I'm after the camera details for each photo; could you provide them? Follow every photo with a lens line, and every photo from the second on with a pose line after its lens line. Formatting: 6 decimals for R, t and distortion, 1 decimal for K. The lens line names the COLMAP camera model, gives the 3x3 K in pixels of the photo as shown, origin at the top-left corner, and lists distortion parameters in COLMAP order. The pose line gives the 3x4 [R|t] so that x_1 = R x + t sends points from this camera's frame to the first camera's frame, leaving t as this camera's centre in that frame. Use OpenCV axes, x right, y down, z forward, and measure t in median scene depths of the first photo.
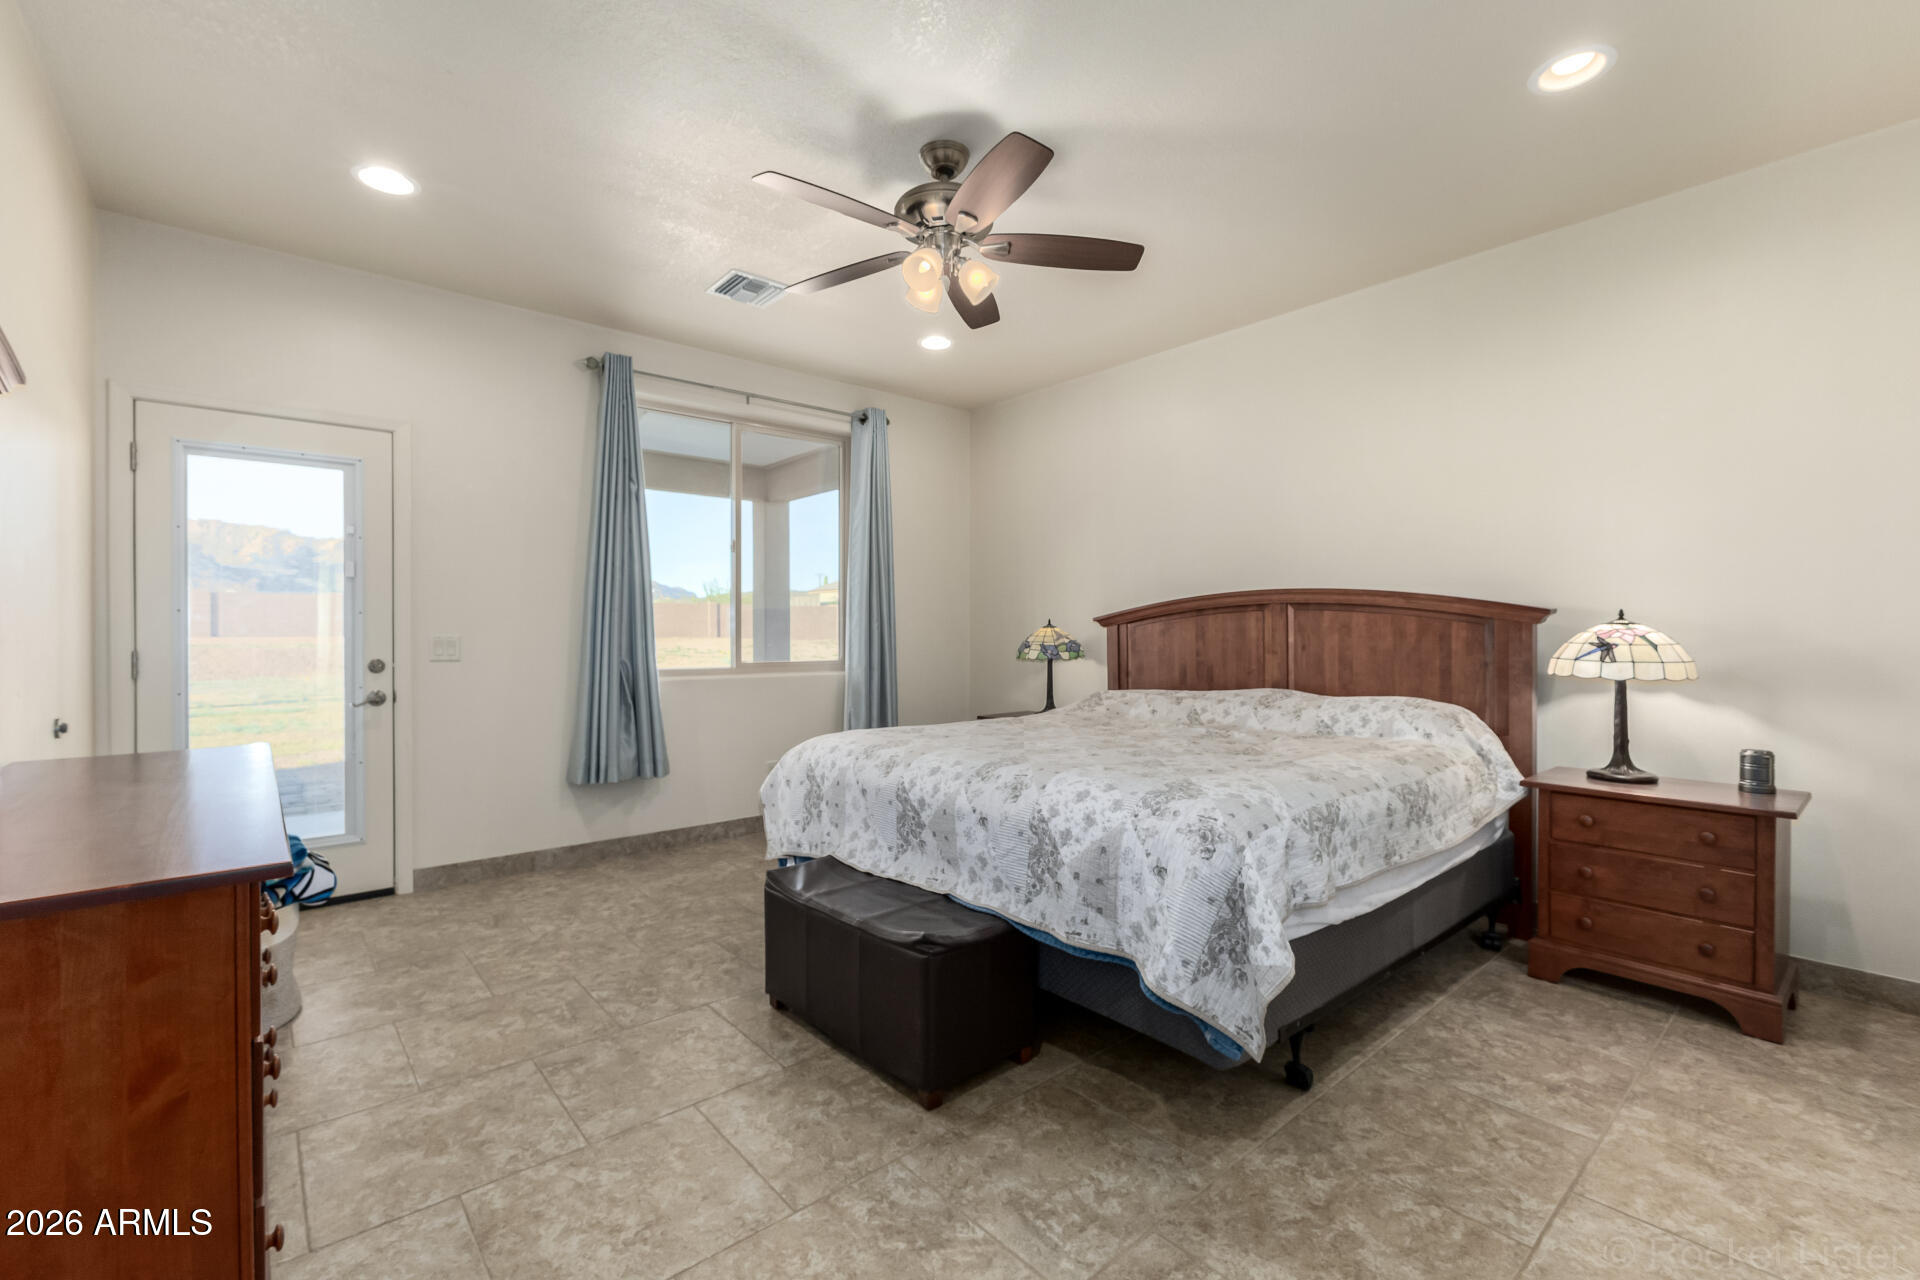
lens RADIAL K [[835.5, 0, 959.1], [0, 835.5, 628.4], [0, 0, 1]] dist [-0.002758, -0.000255]
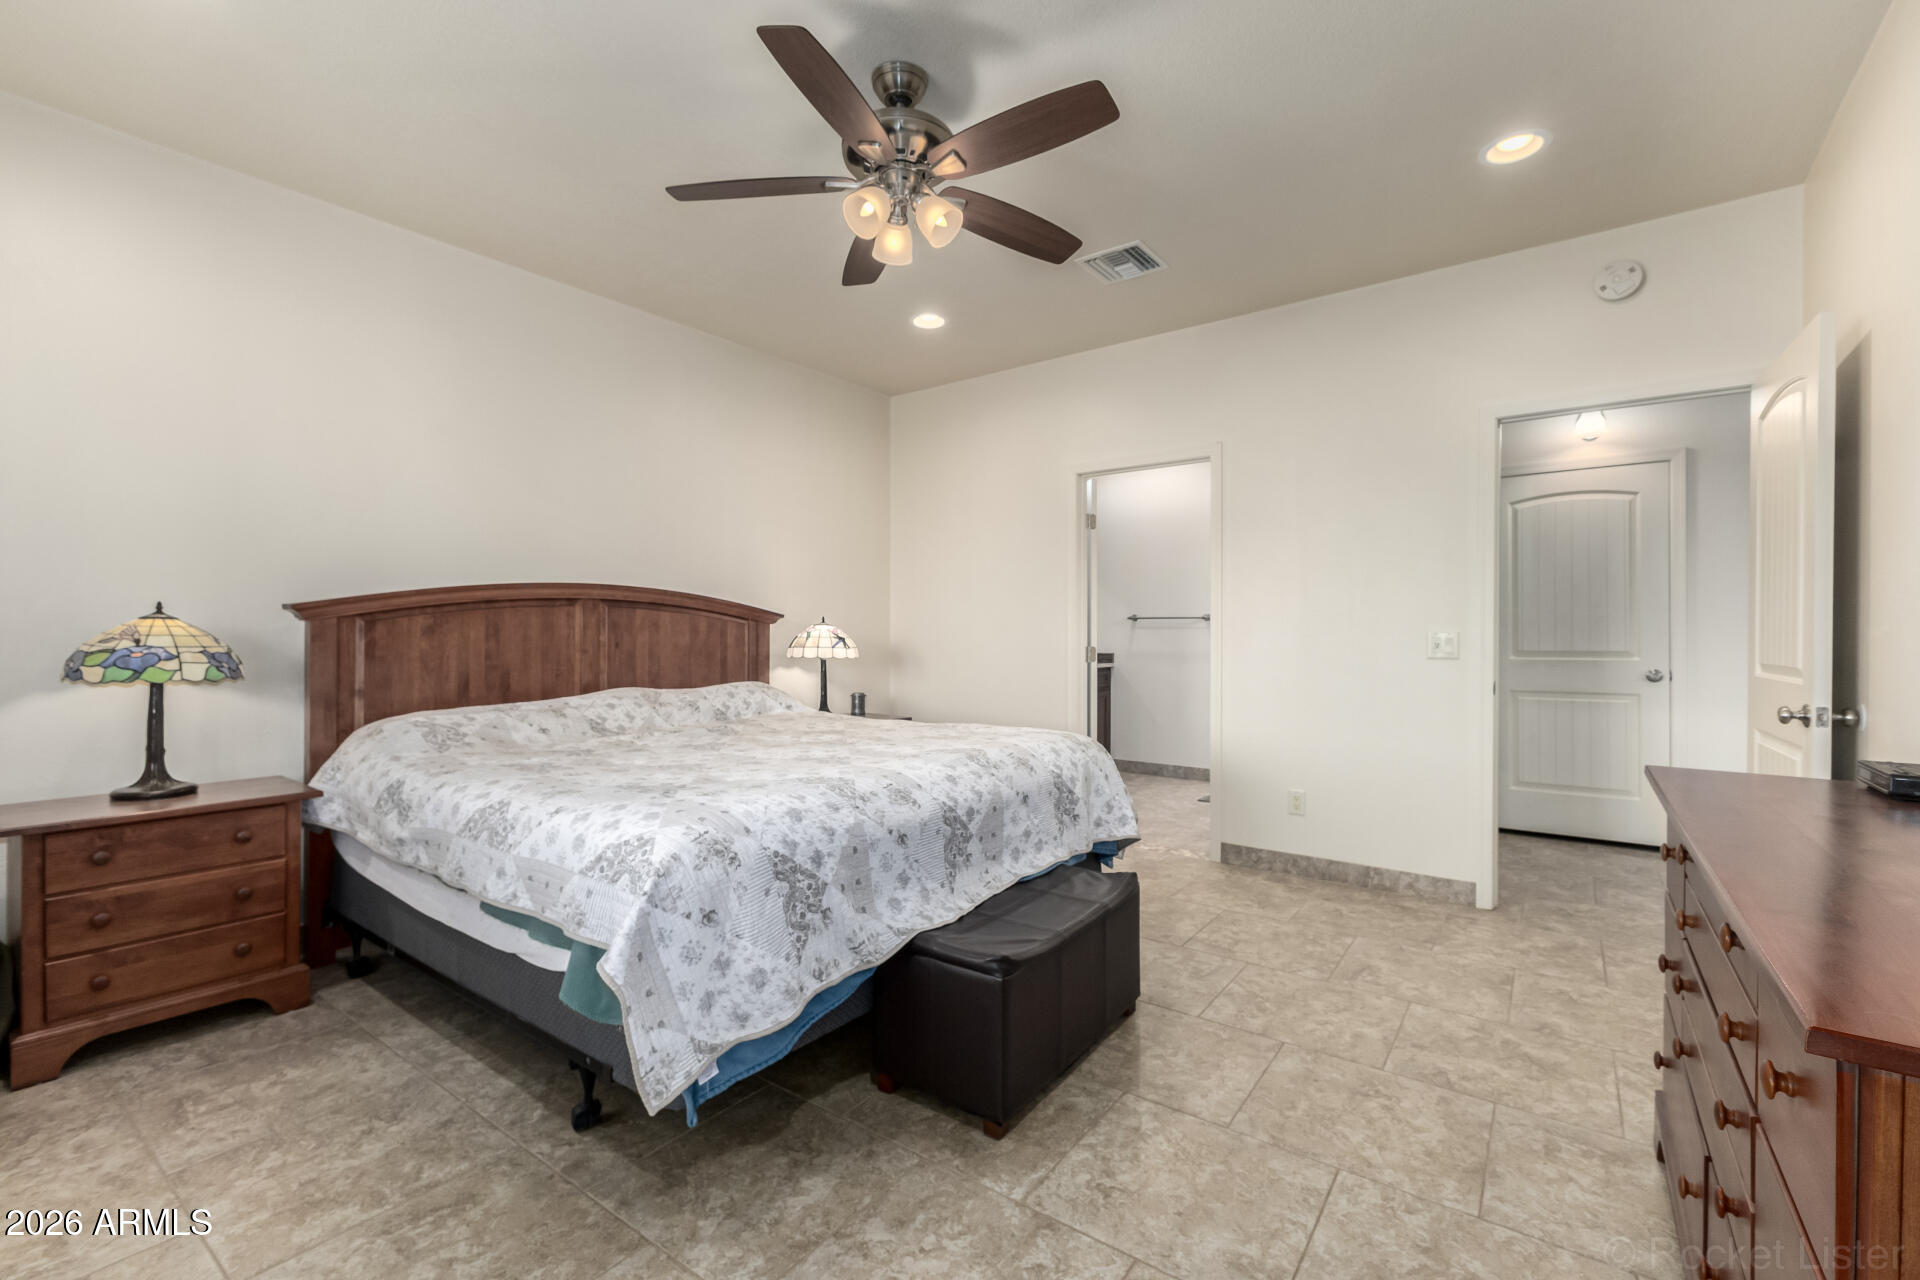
lens RADIAL K [[835.5, 0, 965.8], [0, 835.5, 642.7], [0, 0, 1]] dist [-0.002758, -0.000255]
pose [[-0.242060, -0.012159, 0.970185, -0.858052], [-0.004434, 0.999925, 0.011425, 0.009247], [-0.970251, -0.001536, -0.242096, 1.125068]]
